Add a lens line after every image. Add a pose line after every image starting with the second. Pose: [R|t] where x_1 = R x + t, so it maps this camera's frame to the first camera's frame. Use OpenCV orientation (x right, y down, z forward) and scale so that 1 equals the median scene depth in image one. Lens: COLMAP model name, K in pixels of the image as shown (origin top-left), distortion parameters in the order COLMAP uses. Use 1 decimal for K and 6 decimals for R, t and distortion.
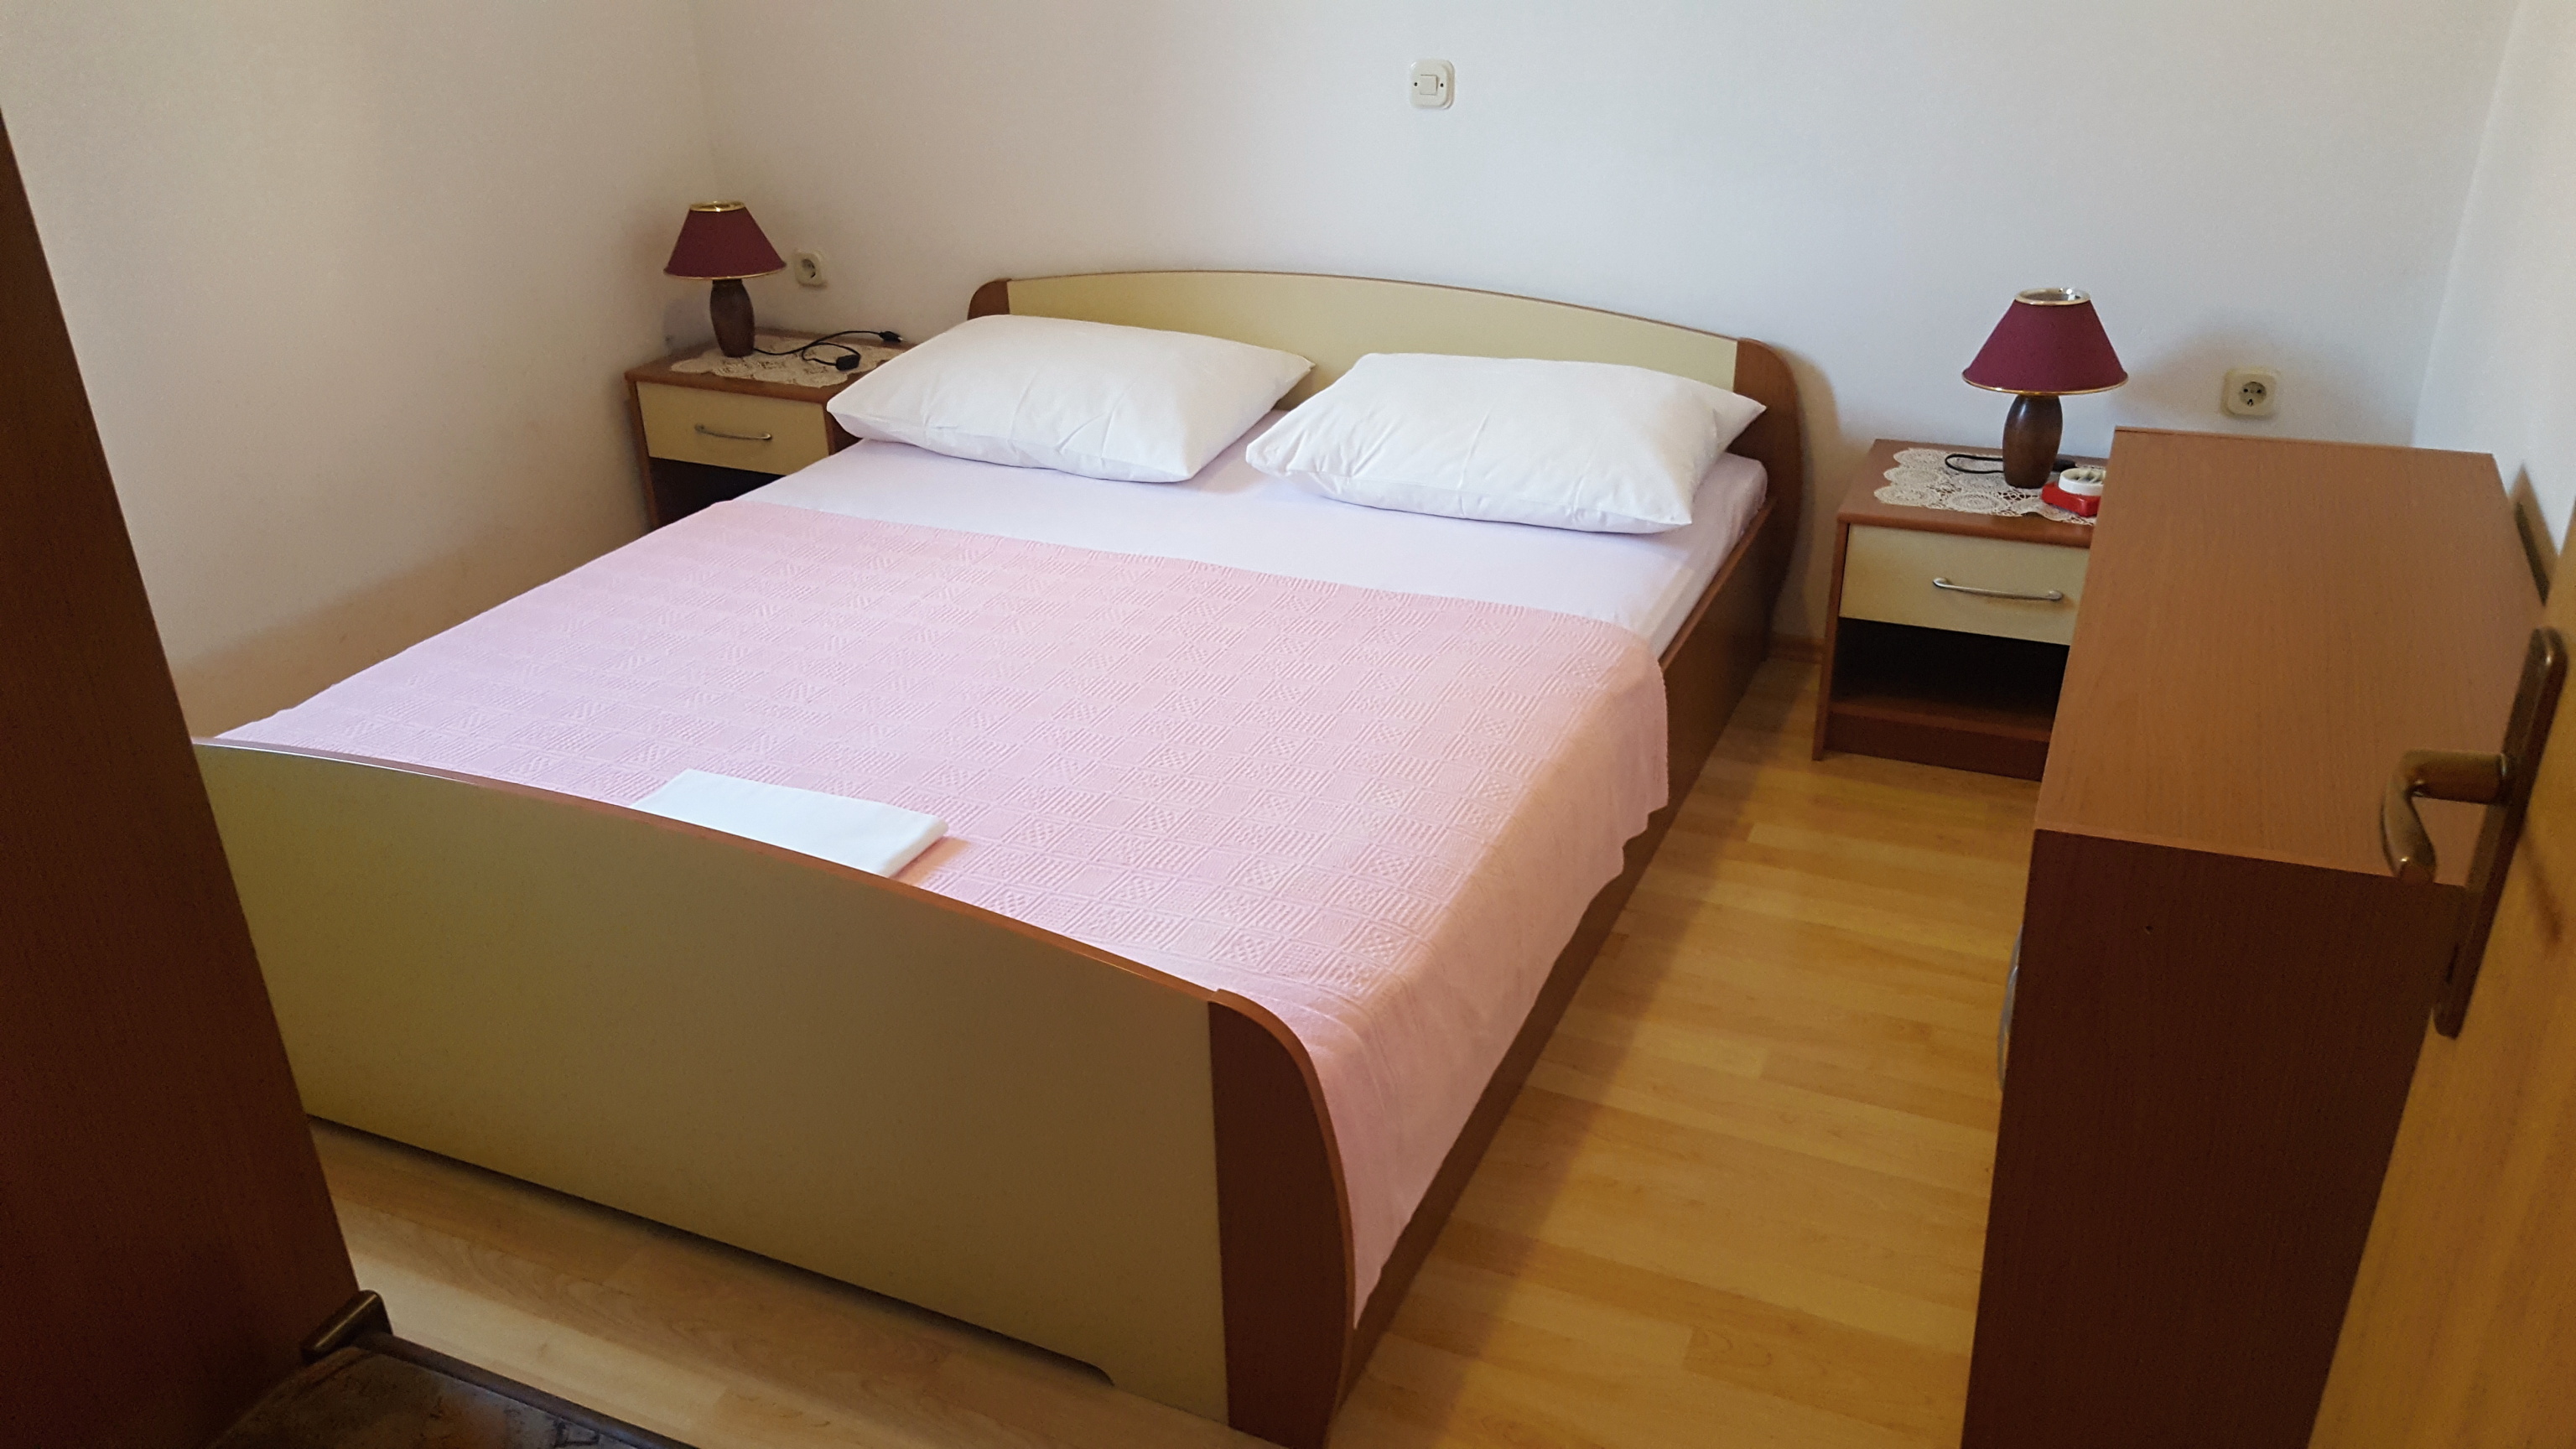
lens RADIAL K [[1939.6, 0, 1280.3], [0, 1939.6, 729.7], [0, 0, 1]] dist [0.074517, -0.173251]
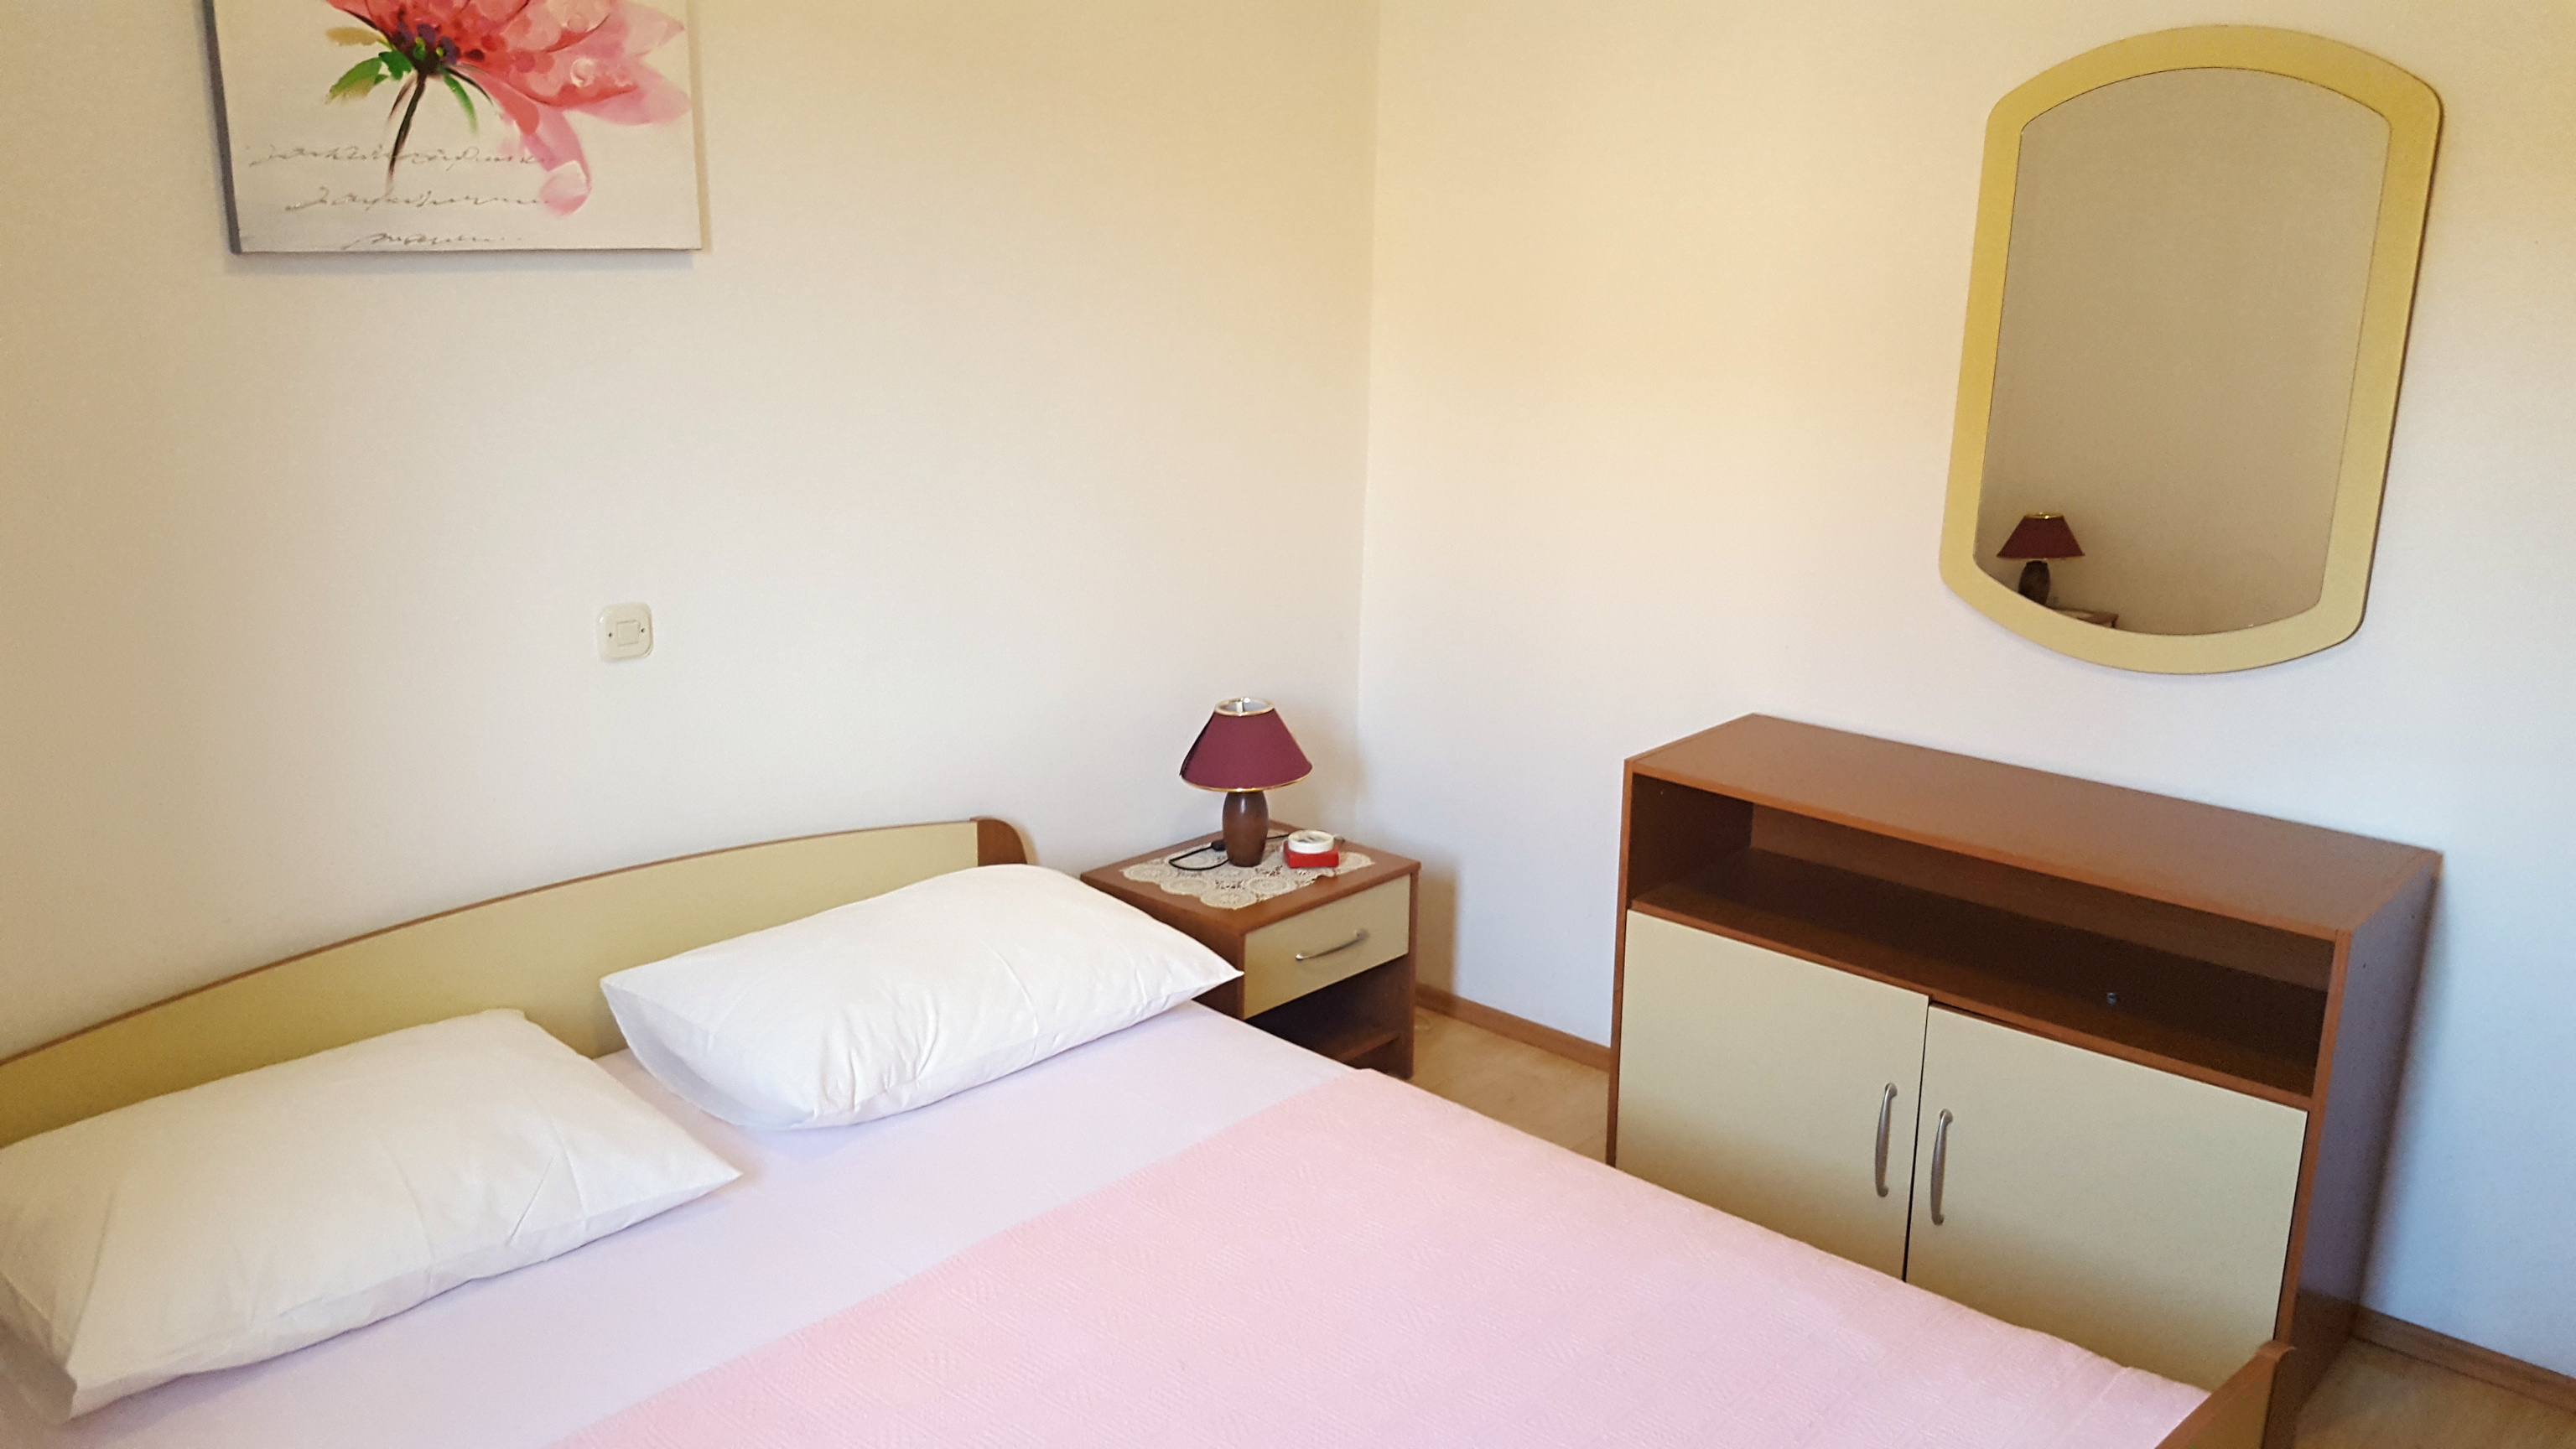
lens RADIAL K [[1939.6, 0, 1280.3], [0, 1939.6, 729.7], [0, 0, 1]] dist [0.074517, -0.173251]
pose [[0.347819, -0.208671, 0.914045, -0.622408], [0.402976, 0.913544, 0.055214, -0.246944], [-0.846541, 0.349134, 0.401837, 0.494895]]
